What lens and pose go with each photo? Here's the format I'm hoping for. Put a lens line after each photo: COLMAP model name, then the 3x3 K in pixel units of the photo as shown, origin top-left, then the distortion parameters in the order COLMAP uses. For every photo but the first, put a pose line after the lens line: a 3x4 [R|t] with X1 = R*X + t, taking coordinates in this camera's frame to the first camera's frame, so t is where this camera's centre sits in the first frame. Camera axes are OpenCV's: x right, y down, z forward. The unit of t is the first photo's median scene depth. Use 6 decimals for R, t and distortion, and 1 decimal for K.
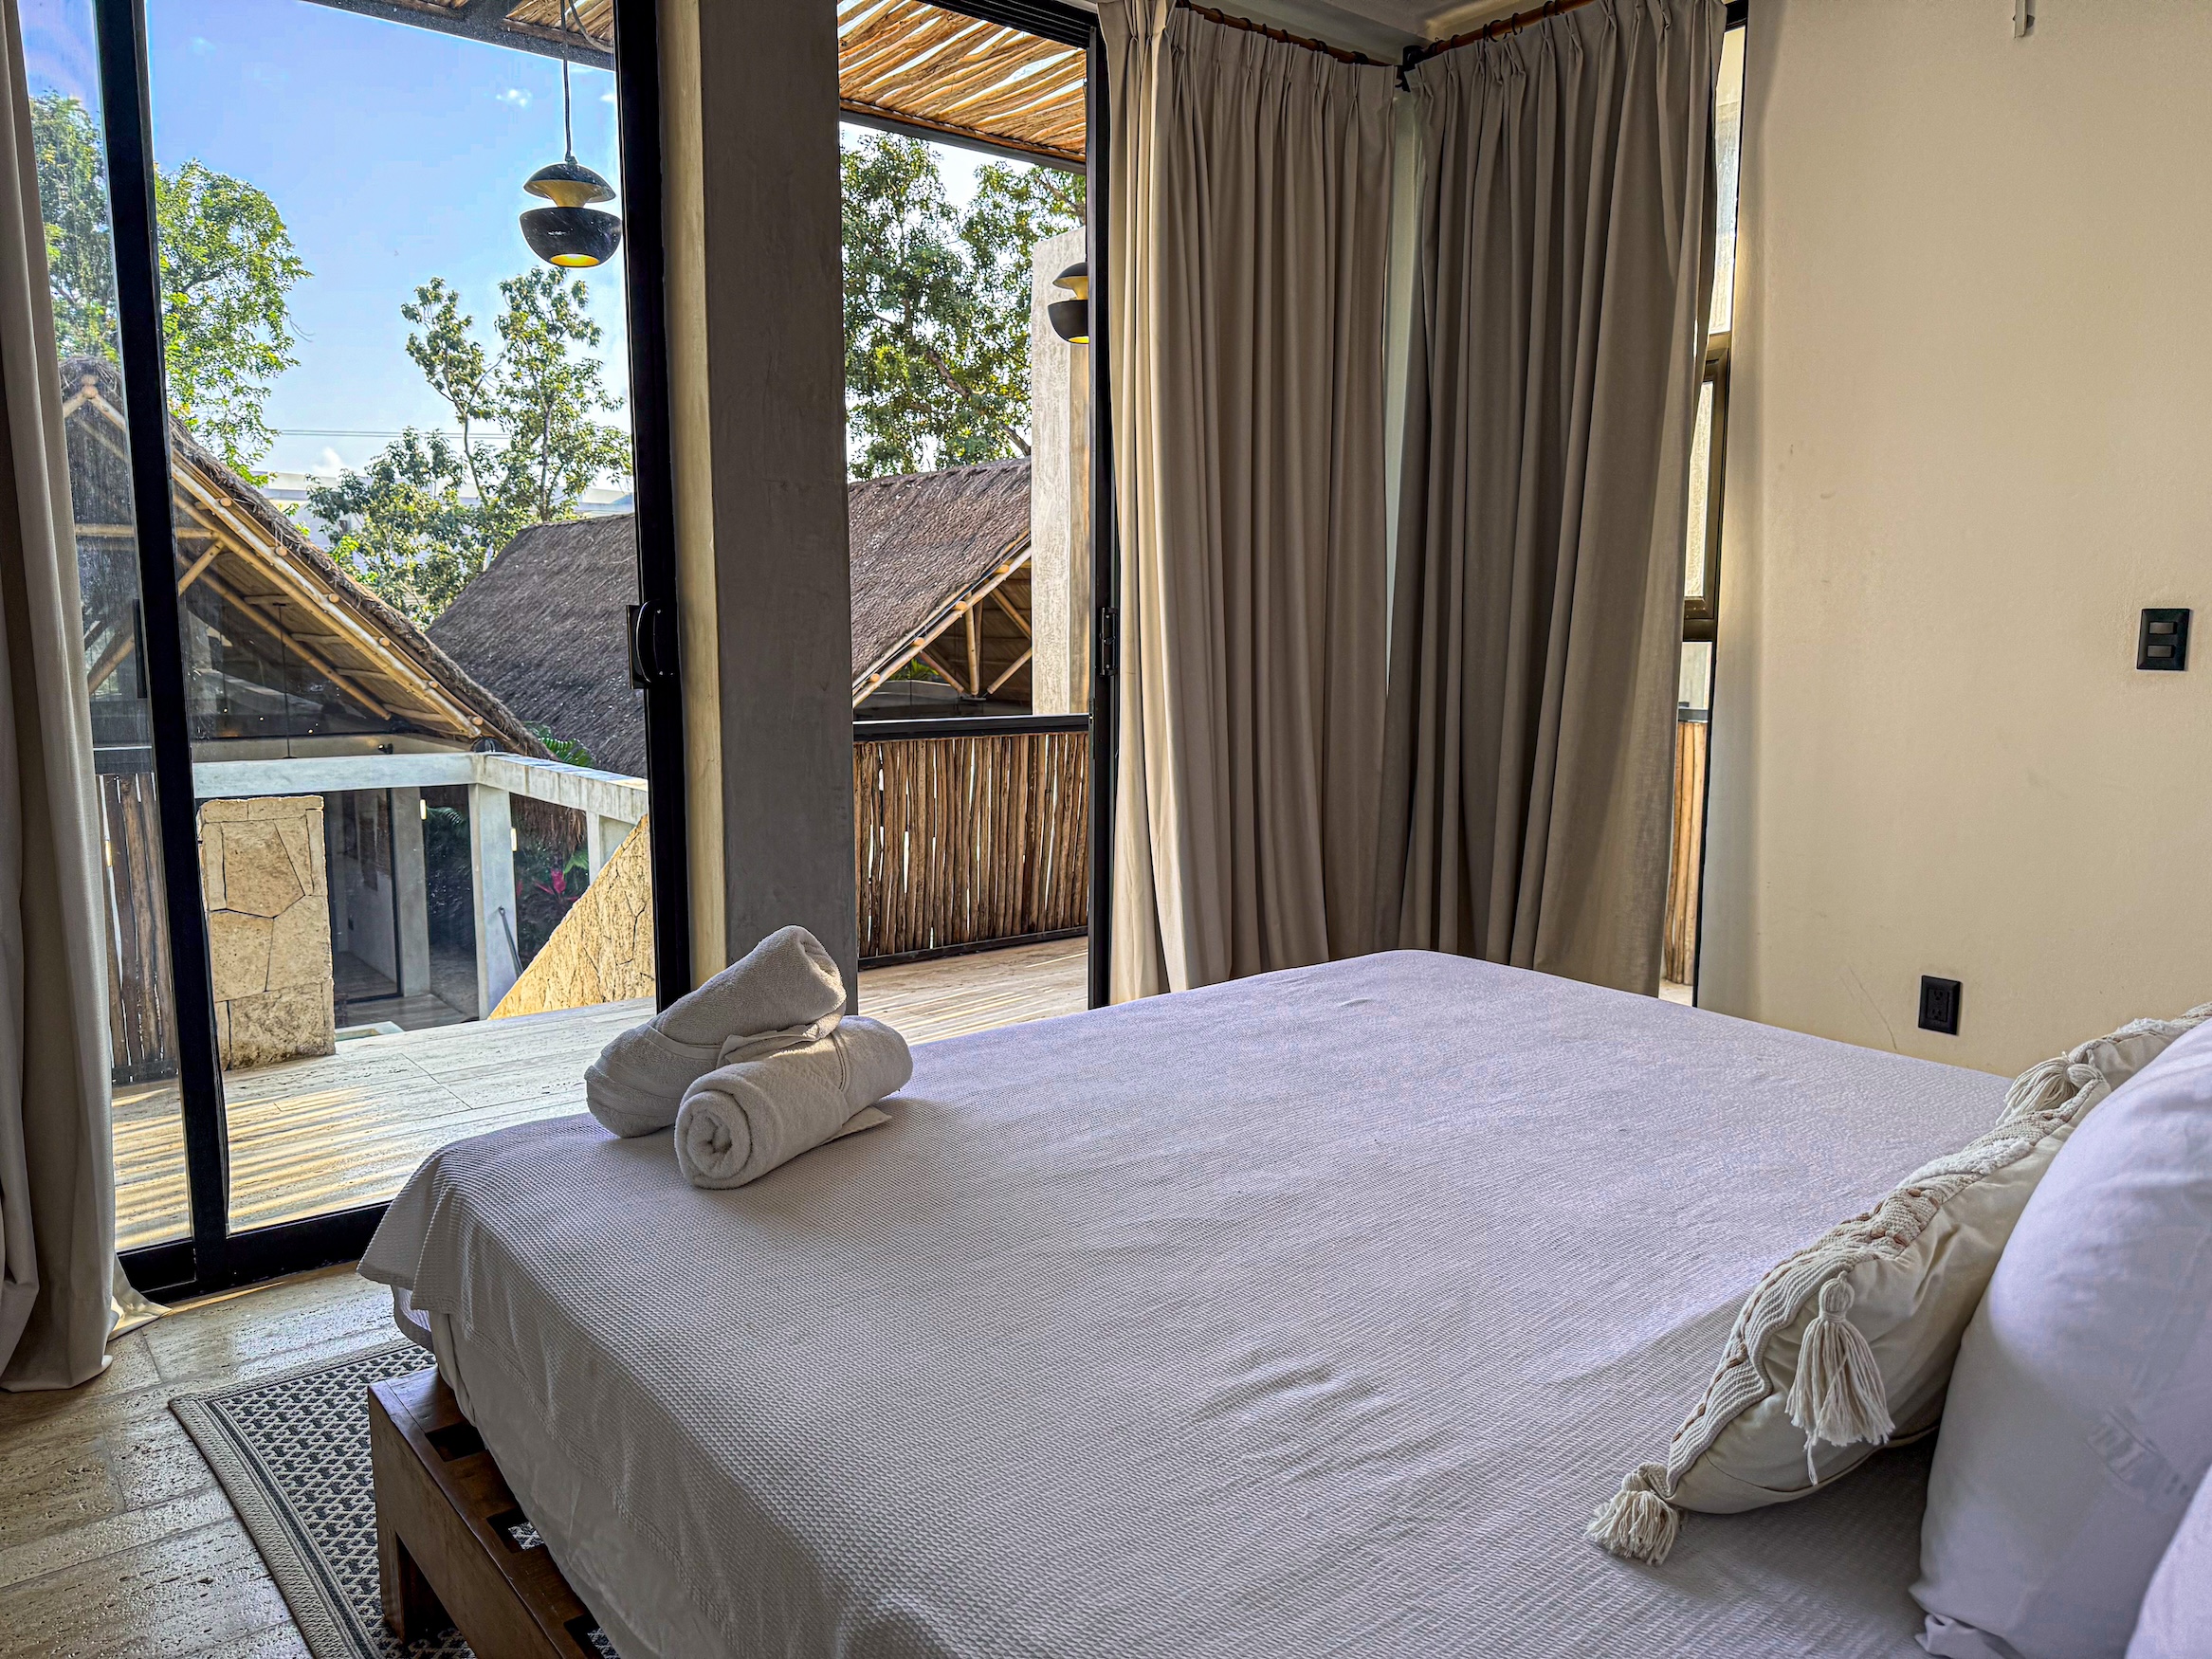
lens RADIAL K [[1627.5, 0, 1117.1], [0, 1627.5, 838.3], [0, 0, 1]] dist [0.043671, -0.007036]
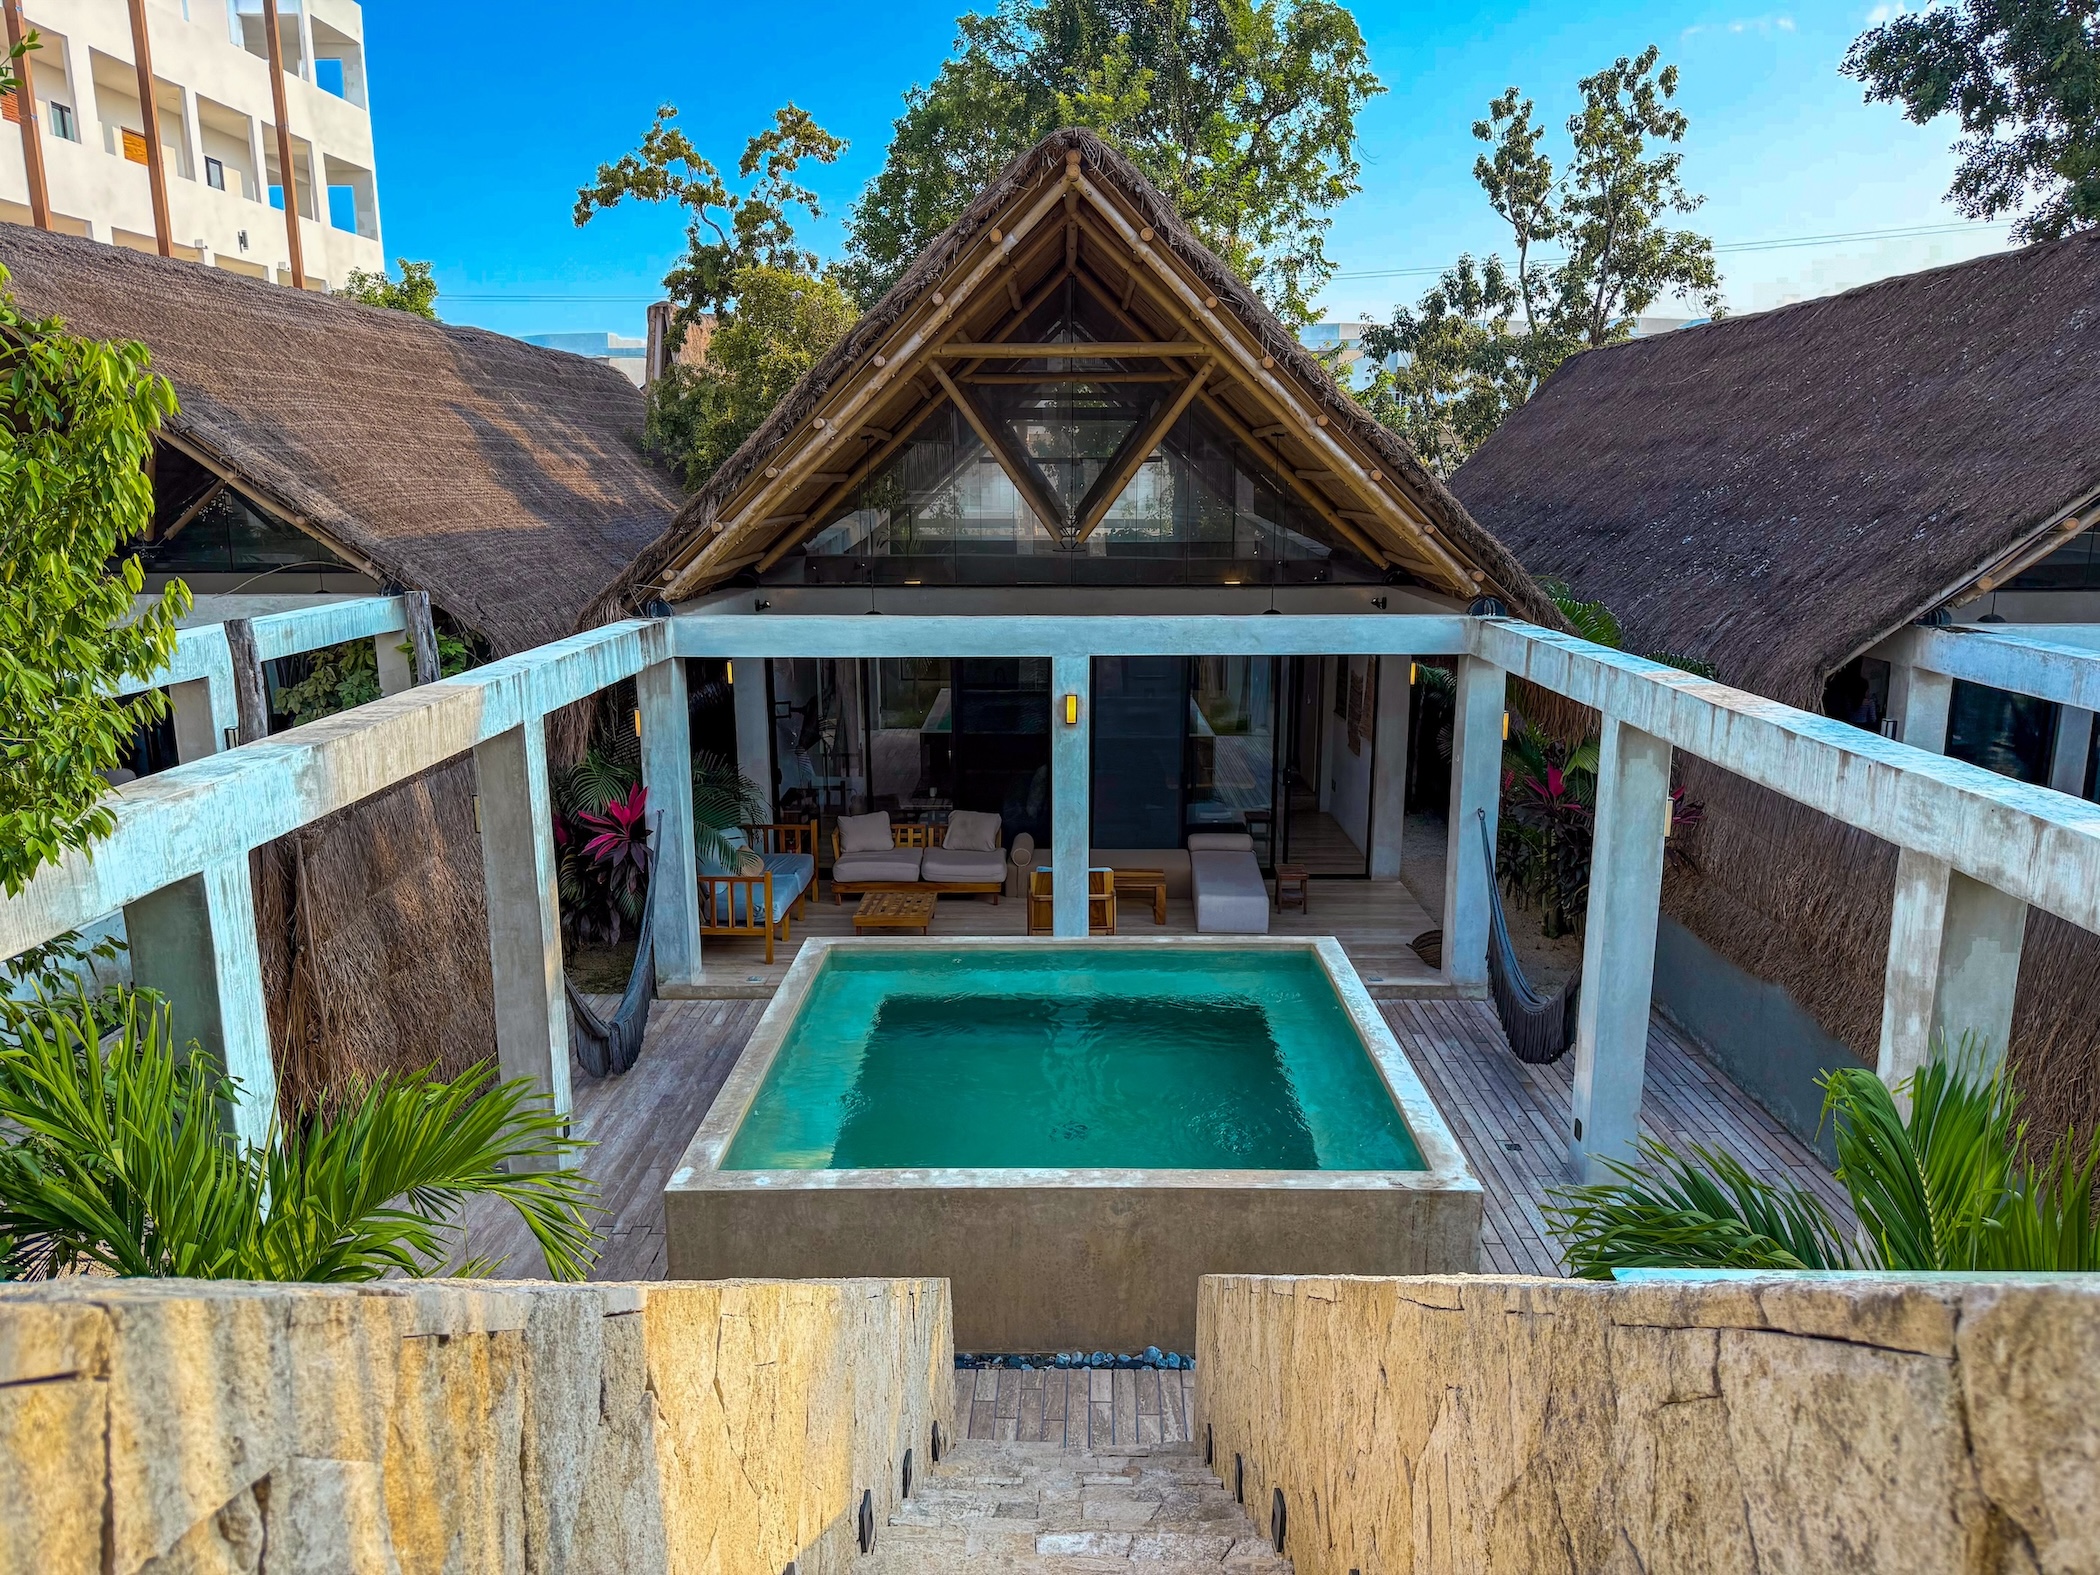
lens RADIAL K [[1545.2, 0, 1060.5], [0, 1545.2, 795.8], [0, 0, 1]] dist [0.043671, -0.007036]
pose [[0.794599, 0.119163, -0.595325, -0.044352], [-0.073371, 0.992210, 0.100674, -0.013029], [0.602685, -0.036316, 0.797153, 0.133800]]
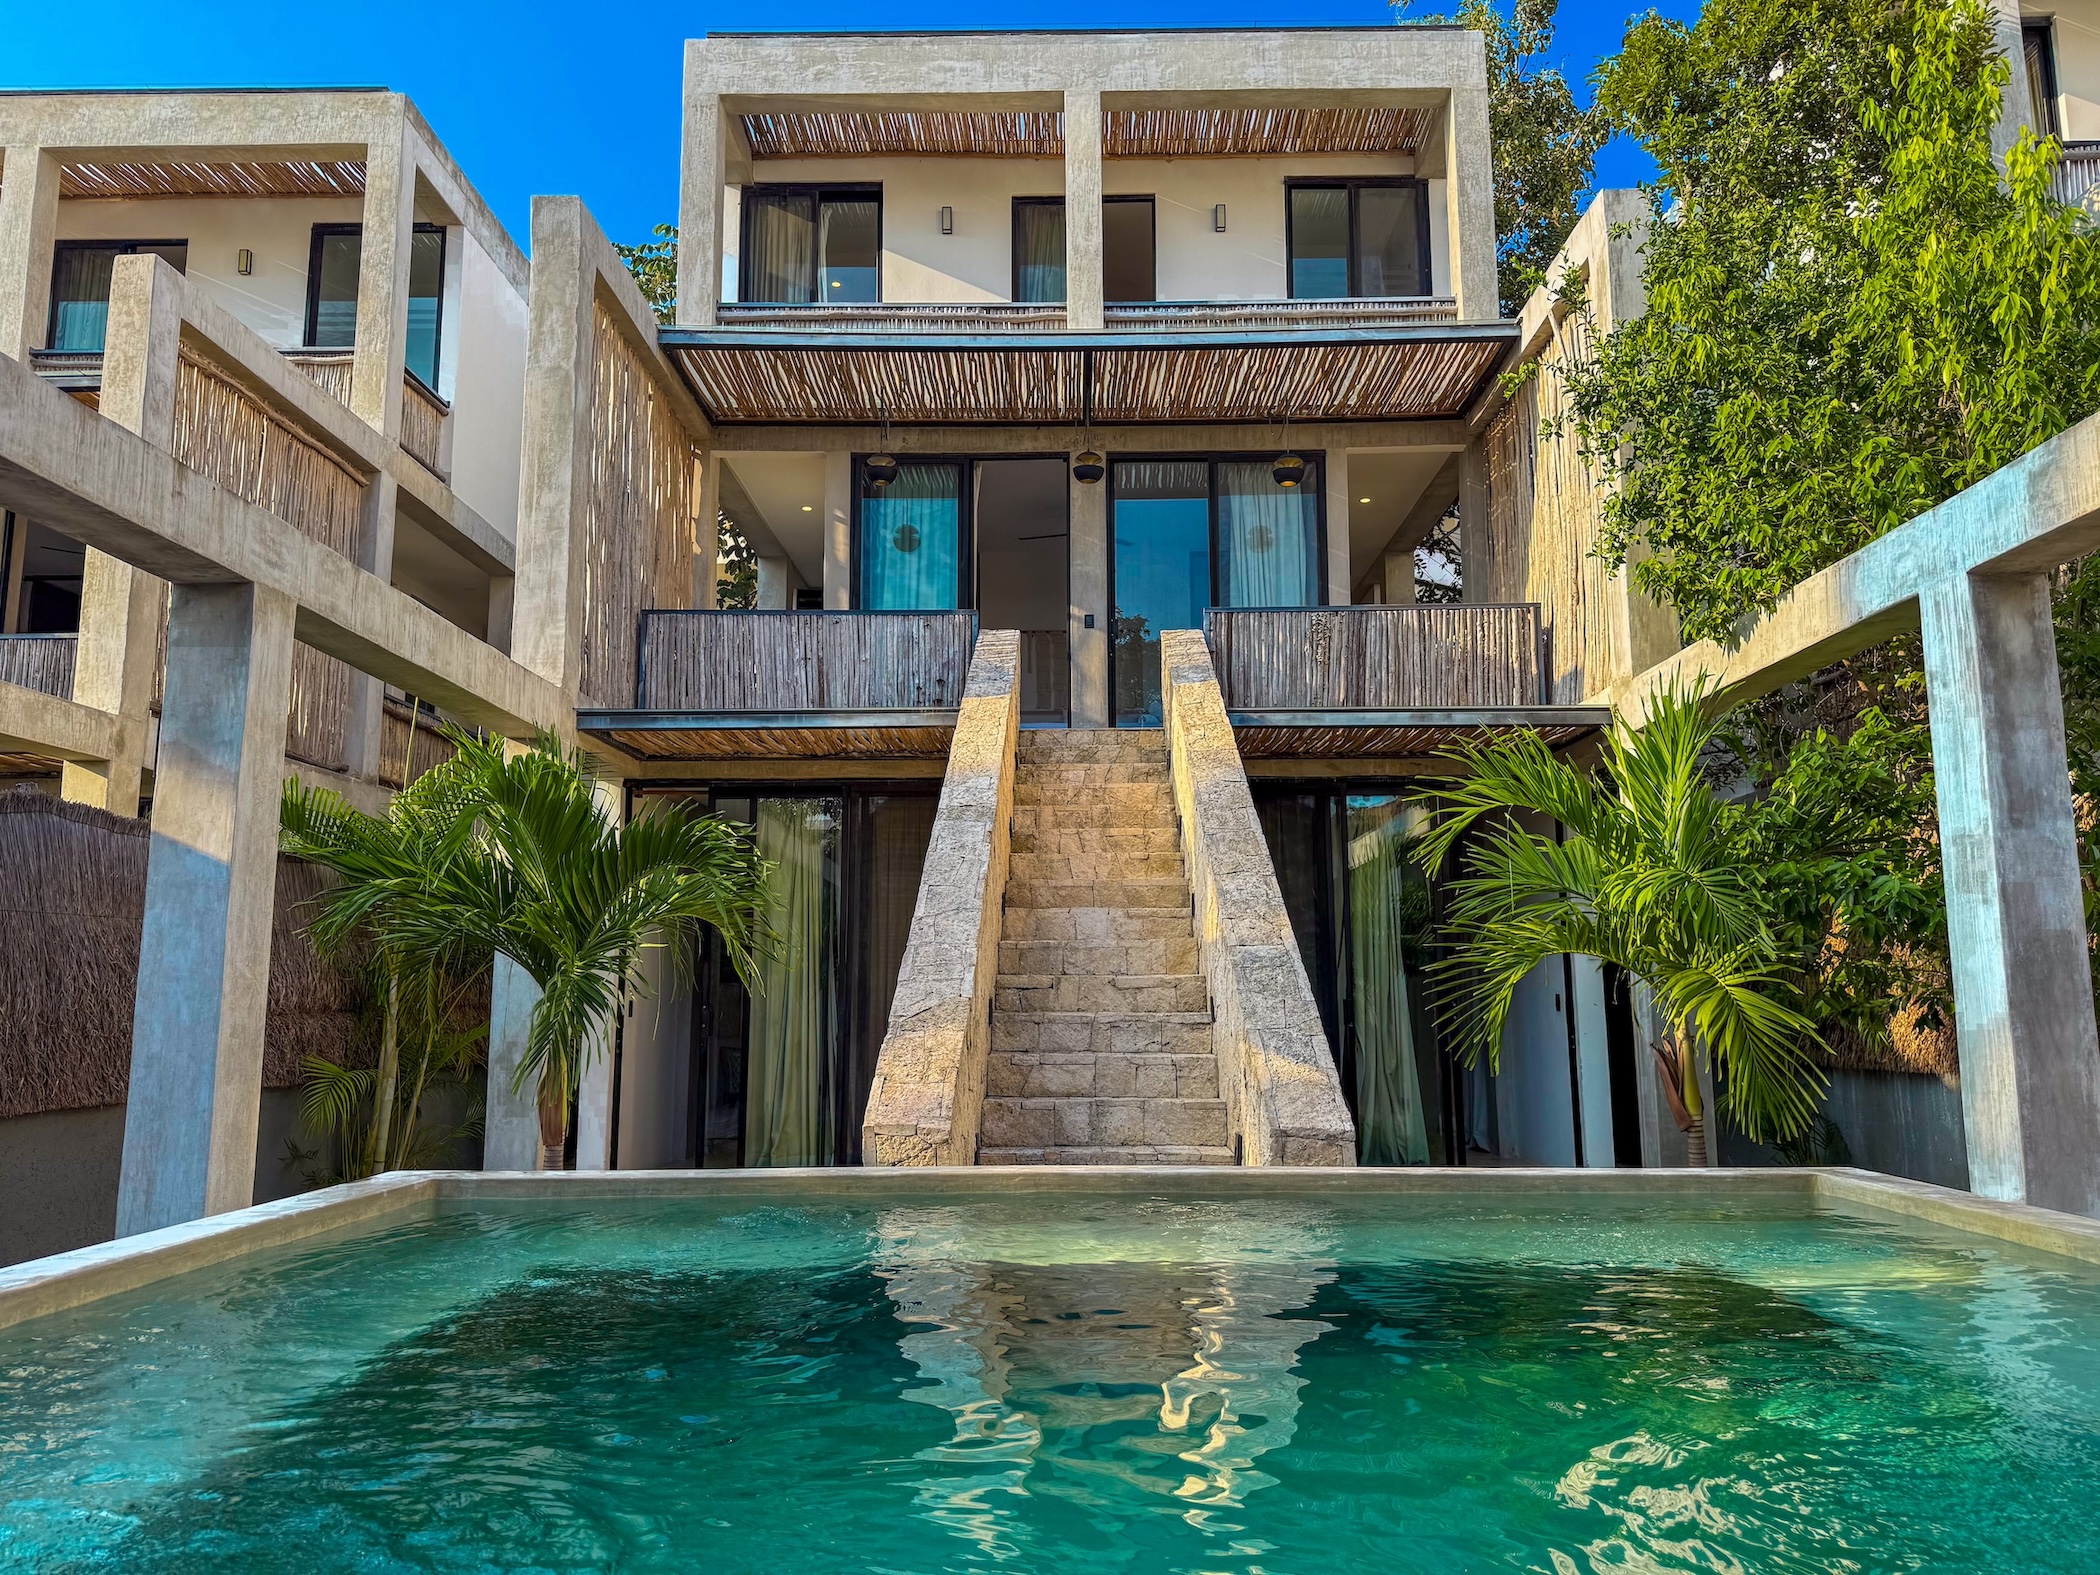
lens RADIAL K [[1484.3, 0, 1057.4], [0, 1484.3, 790.3], [0, 0, 1]] dist [0.049965, -0.059635]
pose [[-0.787858, 0.082270, 0.610337, -0.256124], [0.079812, 0.996319, -0.031273, 0.042323], [-0.610663, 0.024073, -0.791525, 0.428486]]
